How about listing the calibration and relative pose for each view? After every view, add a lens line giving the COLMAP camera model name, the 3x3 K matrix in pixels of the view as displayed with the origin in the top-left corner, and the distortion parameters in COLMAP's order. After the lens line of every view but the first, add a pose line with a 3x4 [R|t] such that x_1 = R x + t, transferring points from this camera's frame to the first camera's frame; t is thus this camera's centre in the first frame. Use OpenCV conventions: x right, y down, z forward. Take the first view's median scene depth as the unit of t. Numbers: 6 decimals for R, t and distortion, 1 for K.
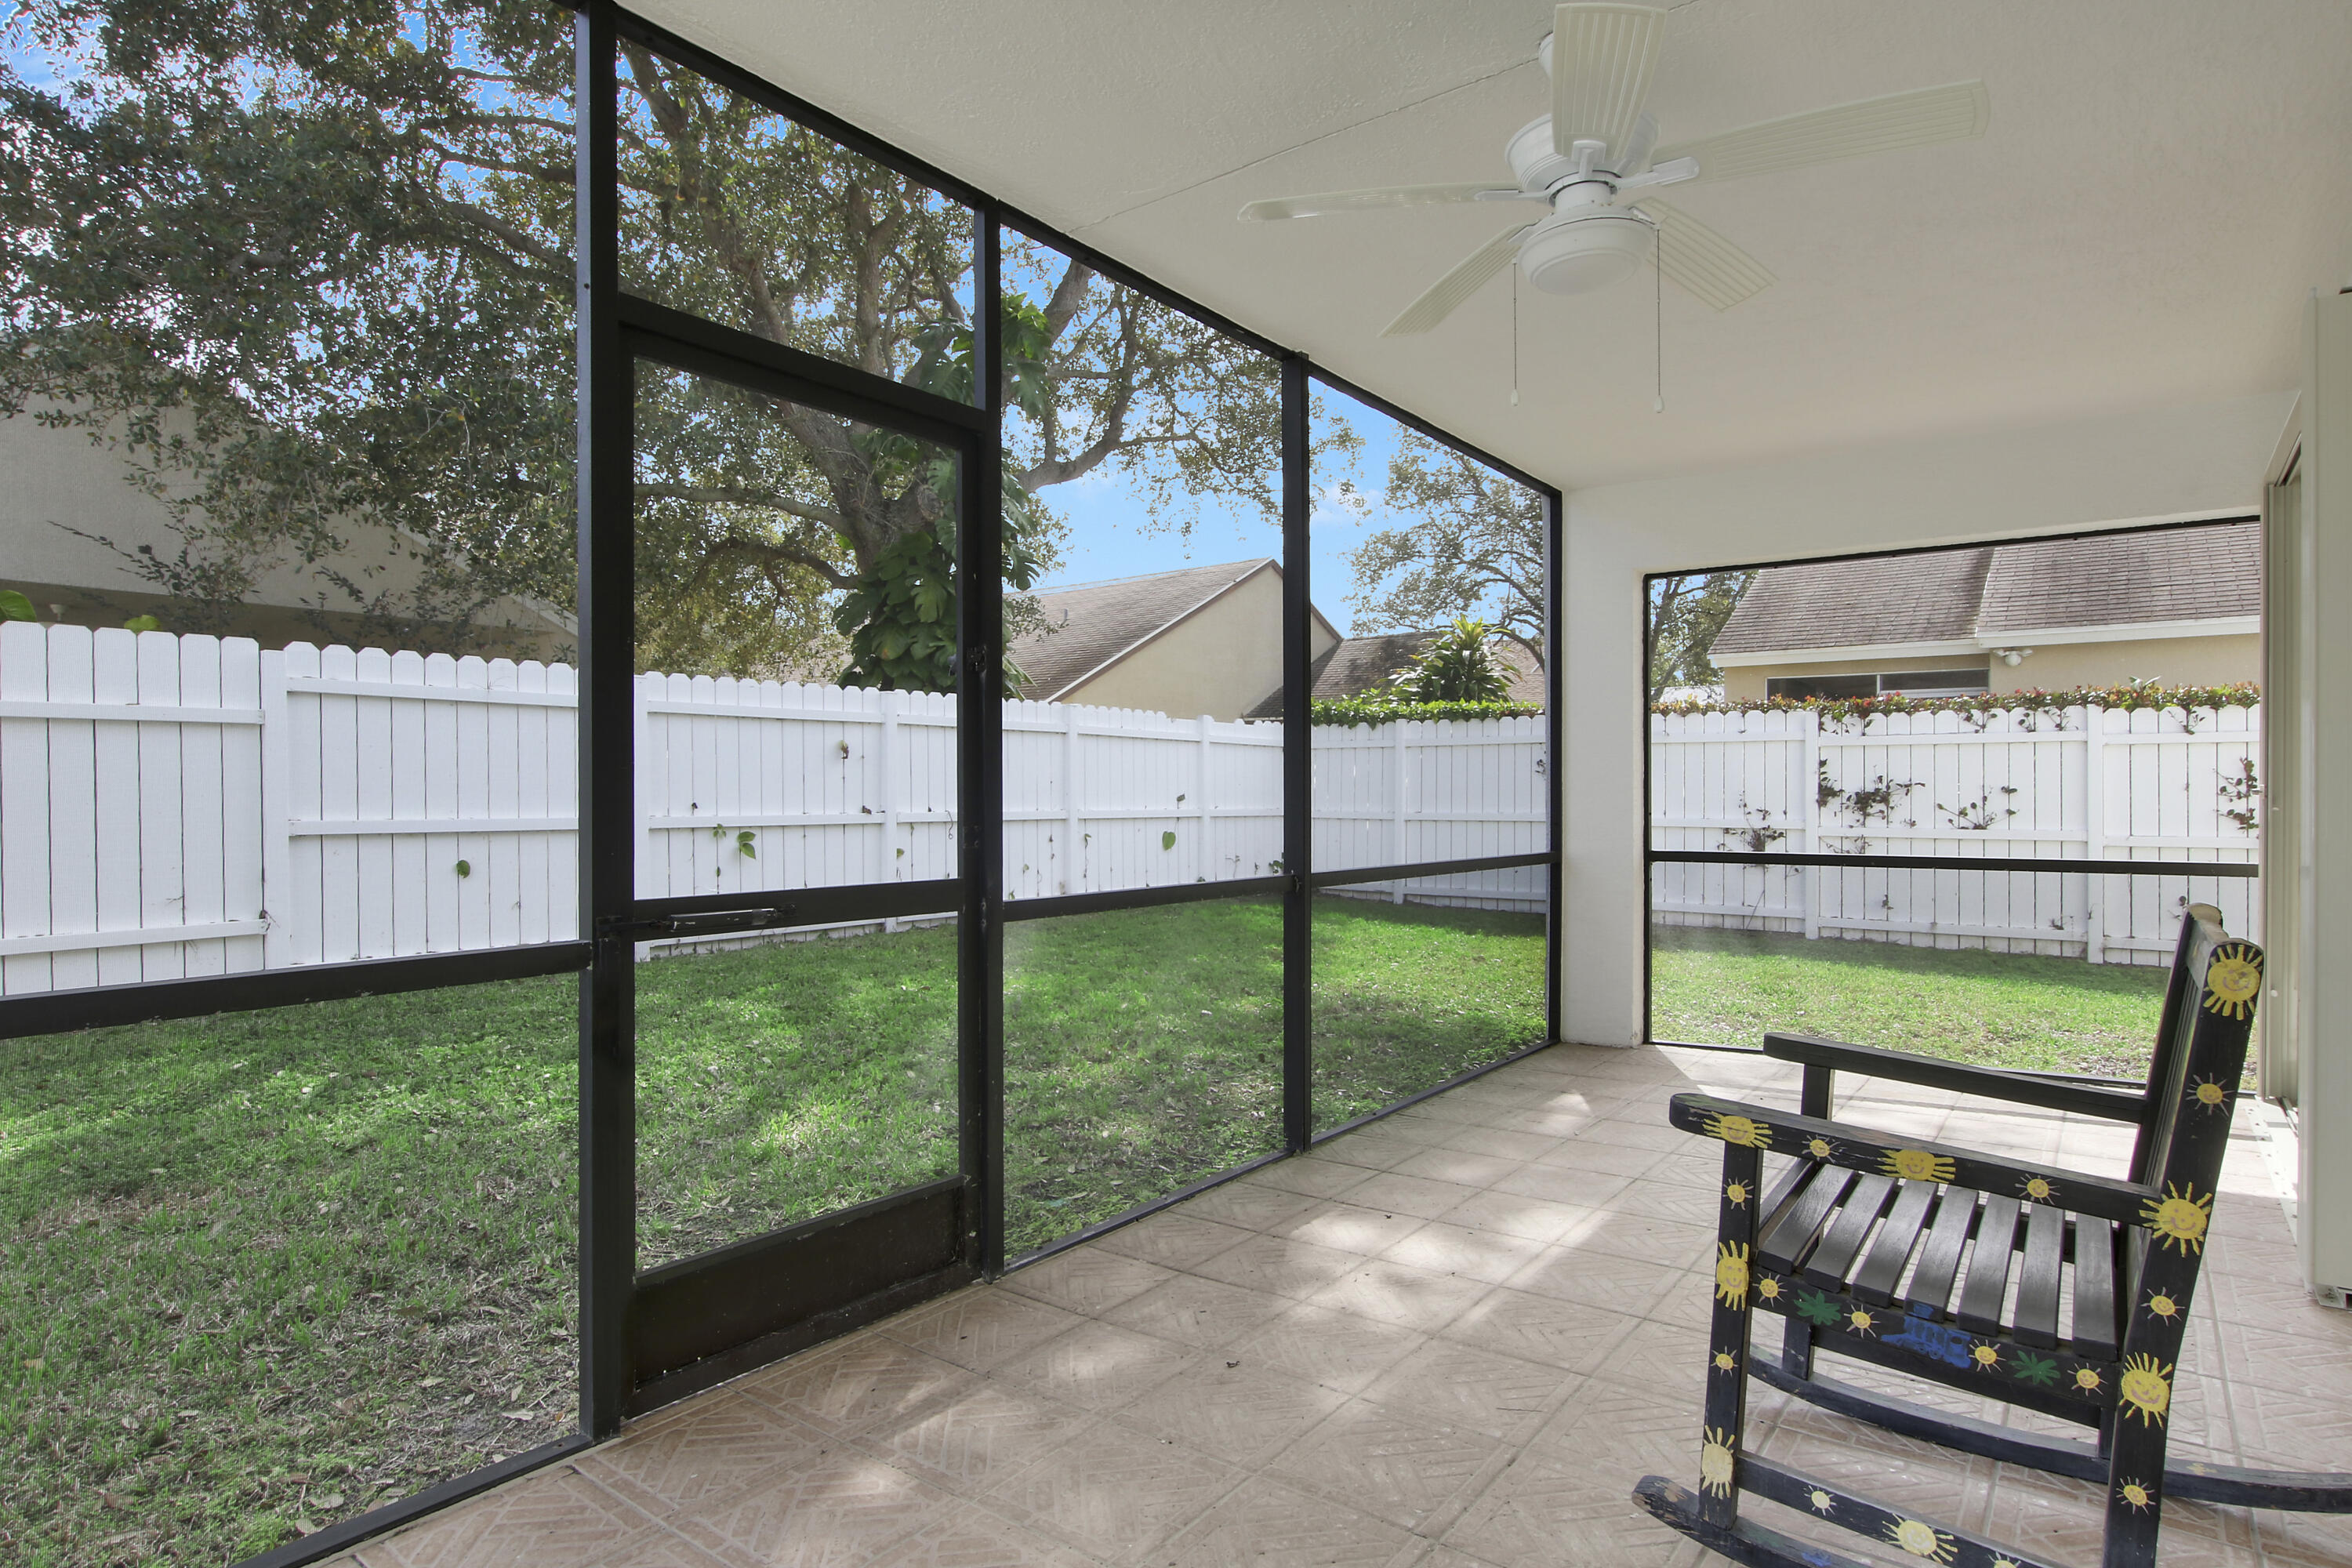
lens RADIAL K [[1247.1, 0, 1198.0], [0, 1247.1, 801.1], [0, 0, 1]] dist [-0.033664, 0.000213]
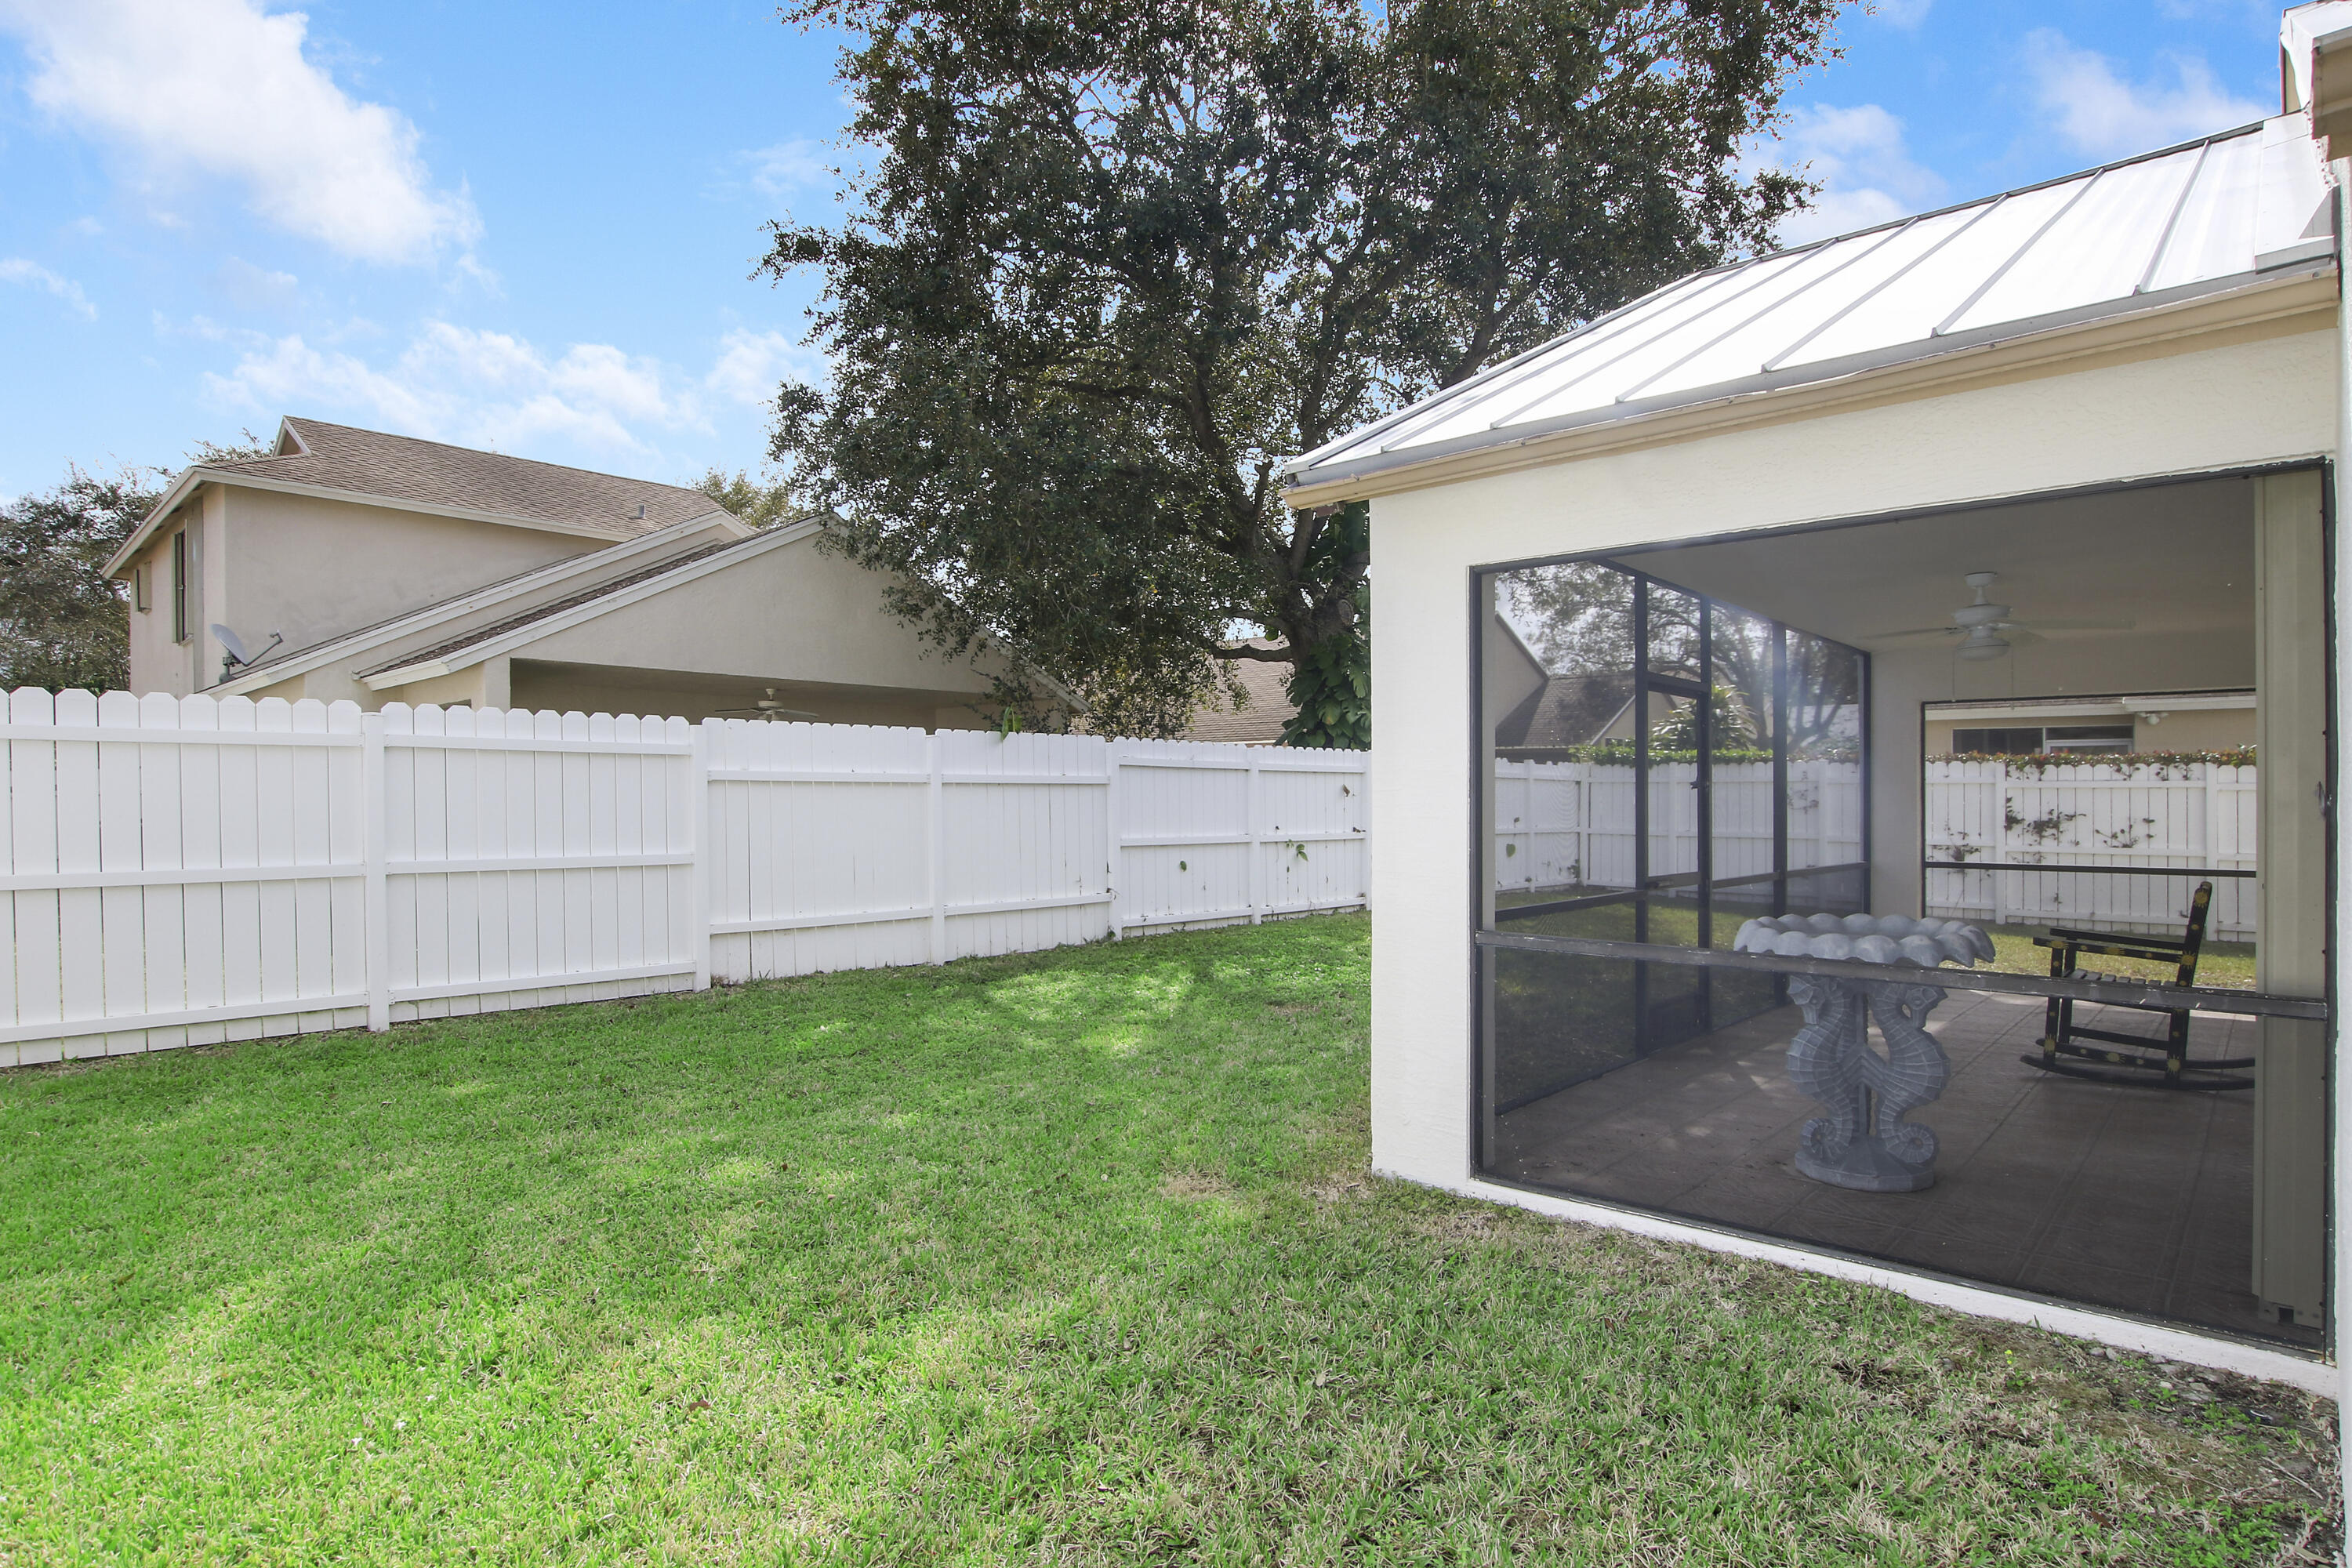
lens RADIAL K [[1209.9, 0, 1179.3], [0, 1209.9, 793.9], [0, 0, 1]] dist [-0.031333, -0.000482]
pose [[0.994308, 0.004033, -0.106463, -0.341084], [-0.005068, 0.999943, -0.009450, -0.022911], [0.106419, 0.009936, 0.994272, -0.530797]]
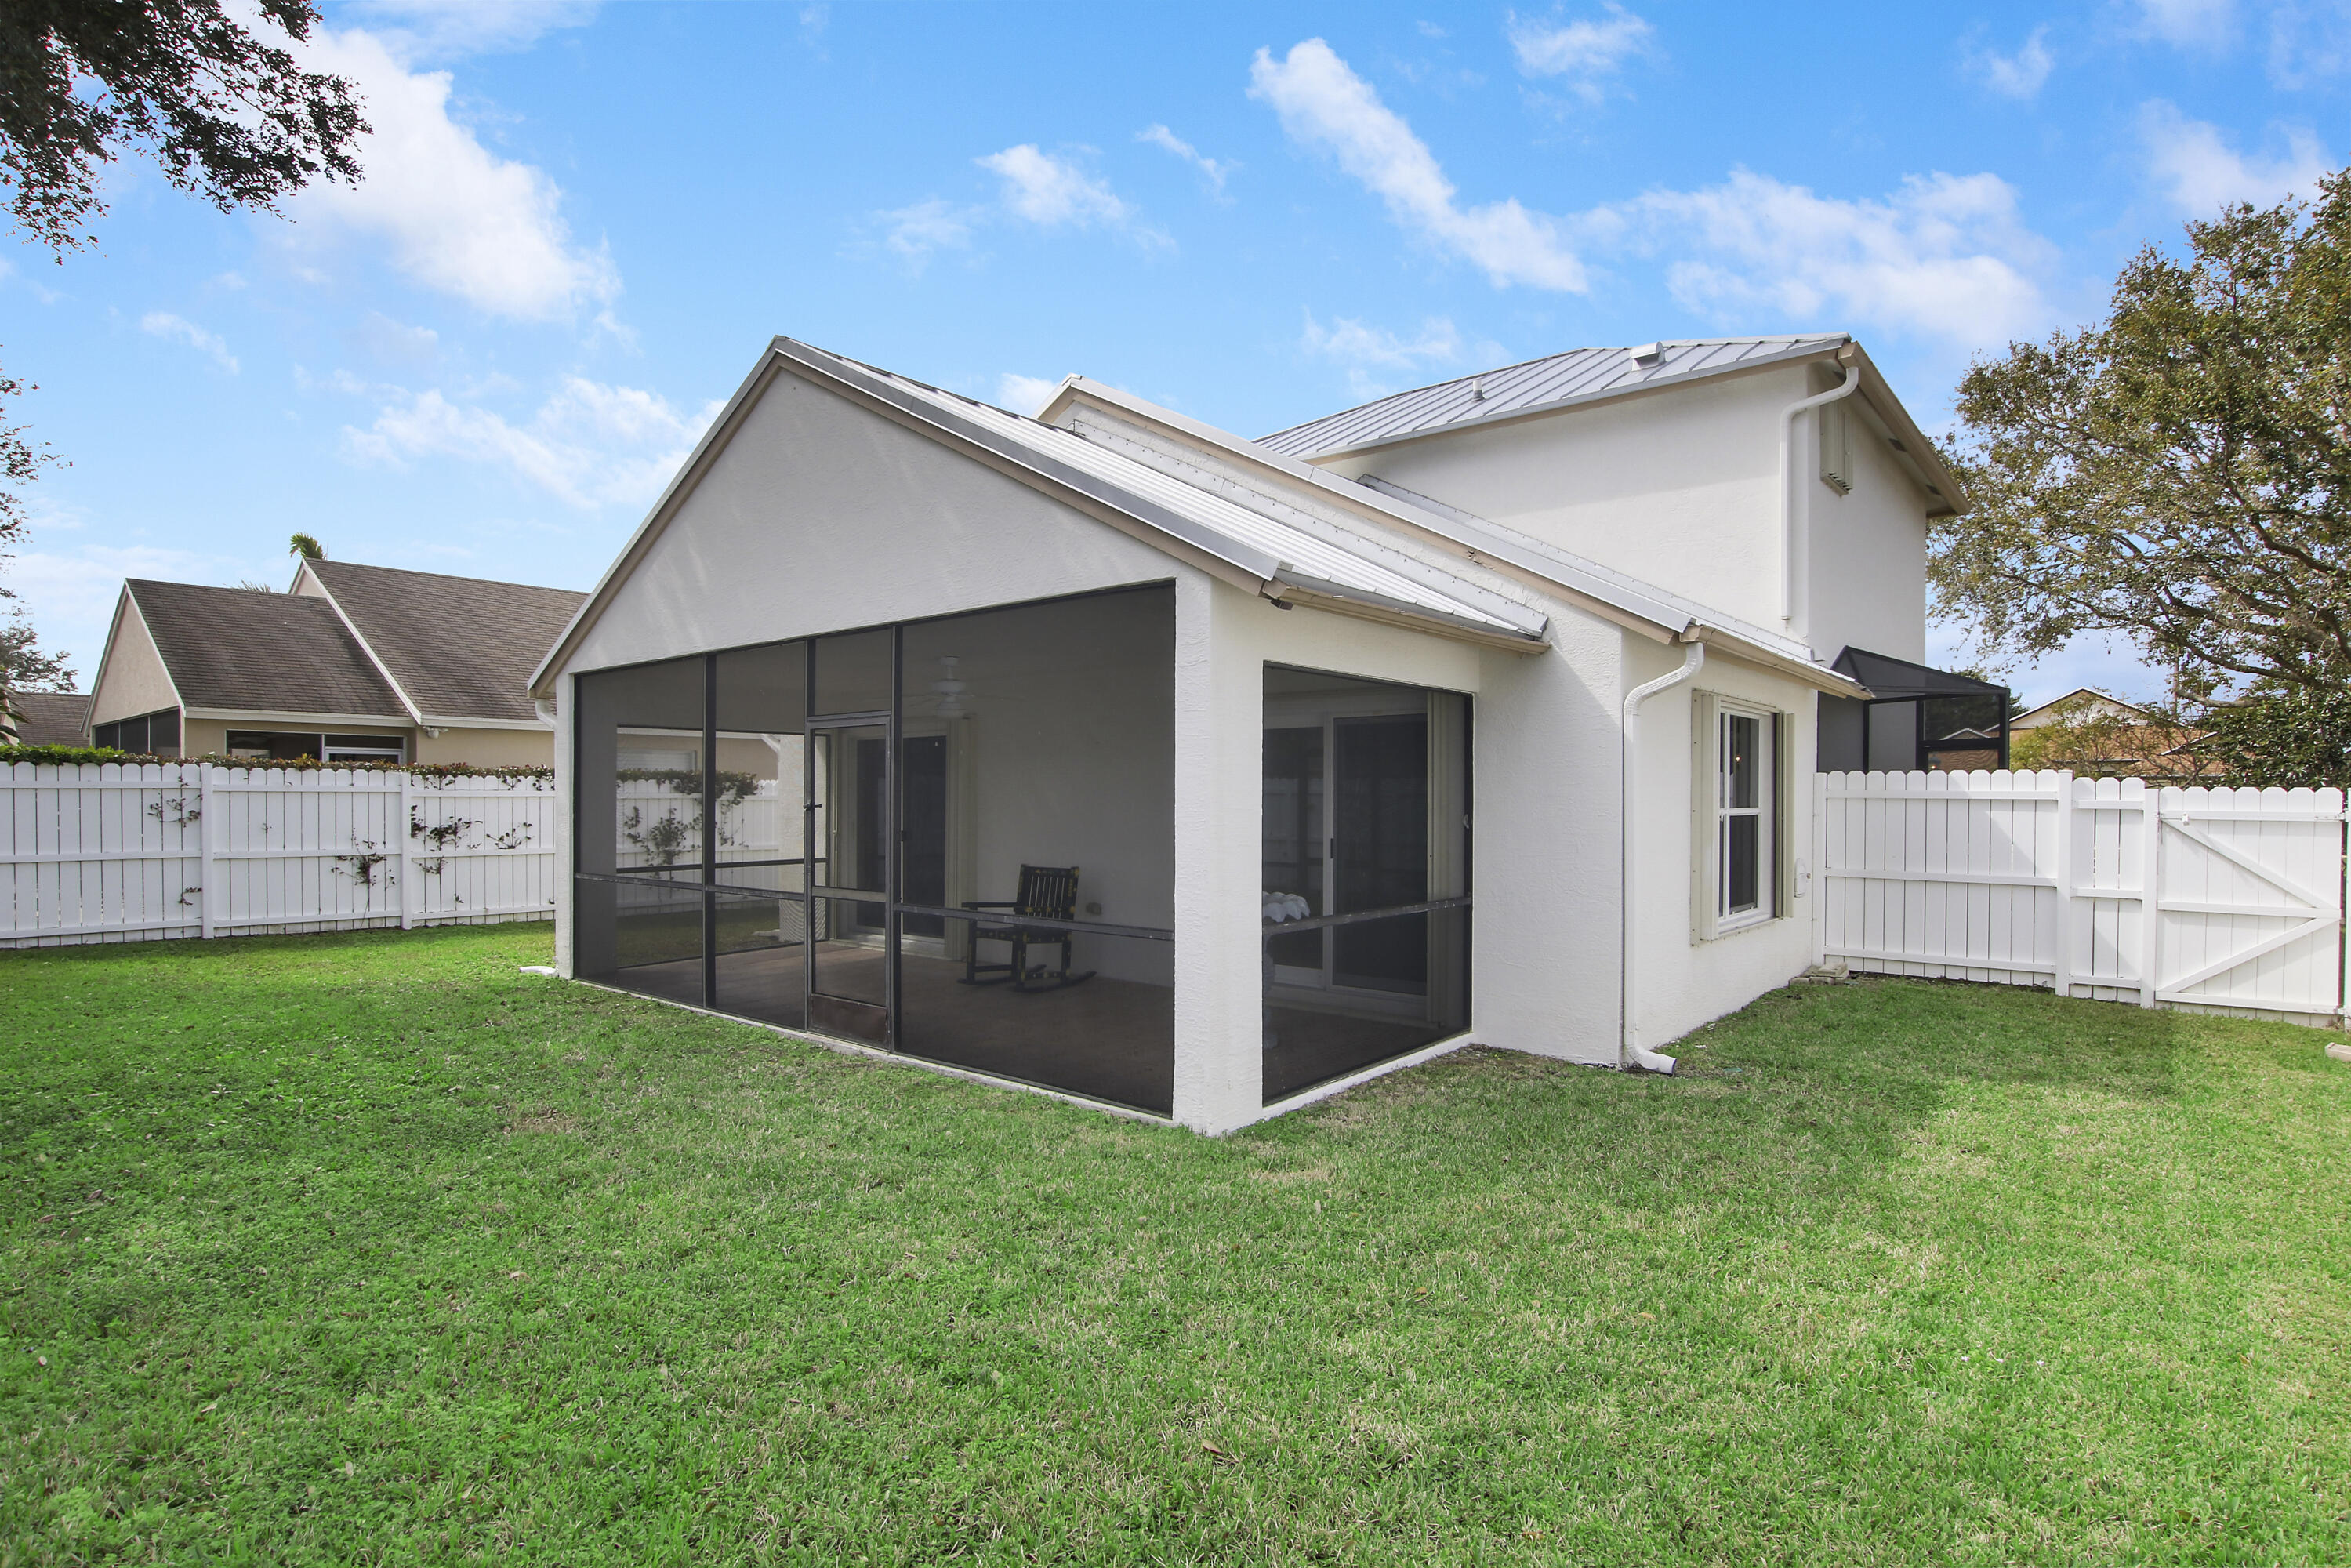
lens RADIAL K [[1200.1, 0, 1175.5], [0, 1200.1, 784.0], [0, 0, 1]] dist [-0.001741, -0.025607]
pose [[0.059681, 0.008997, 0.998177, -0.990591], [0.005441, 0.999942, -0.009339, -0.047906], [-0.998203, 0.005988, 0.059629, 0.014412]]
